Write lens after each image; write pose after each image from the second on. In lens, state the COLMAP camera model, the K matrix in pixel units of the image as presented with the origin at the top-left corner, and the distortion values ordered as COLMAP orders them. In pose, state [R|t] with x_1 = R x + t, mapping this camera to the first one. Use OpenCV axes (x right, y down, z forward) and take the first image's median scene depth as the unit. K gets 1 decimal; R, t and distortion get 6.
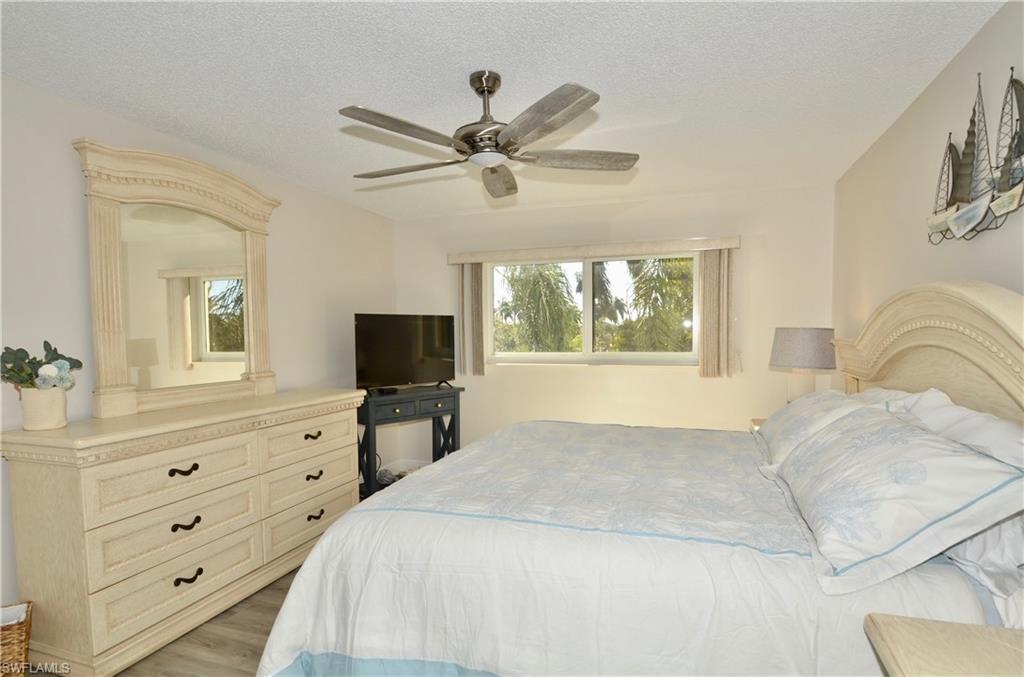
lens RADIAL K [[551.1, 0, 513.8], [0, 551.1, 364.3], [0, 0, 1]] dist [-0.001776, -0.000782]
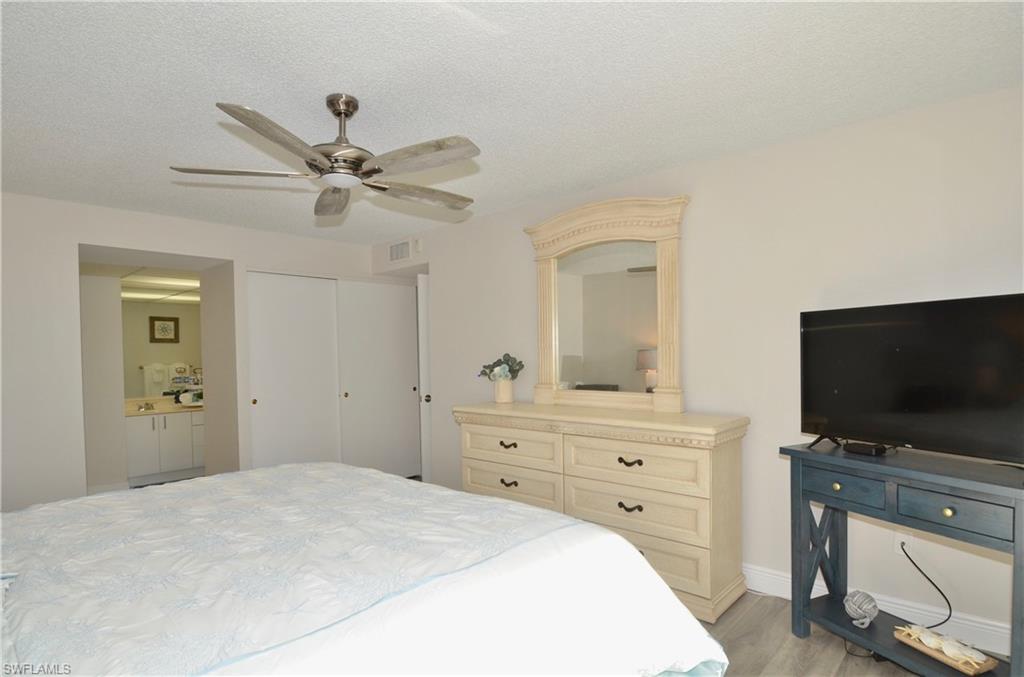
lens RADIAL K [[551.1, 0, 513.8], [0, 551.1, 364.3], [0, 0, 1]] dist [-0.001776, -0.000782]
pose [[-0.395627, 0.032771, -0.917827, 0.700455], [-0.035809, 0.998053, 0.051070, -0.089499], [0.917713, 0.053071, -0.393683, 1.557926]]
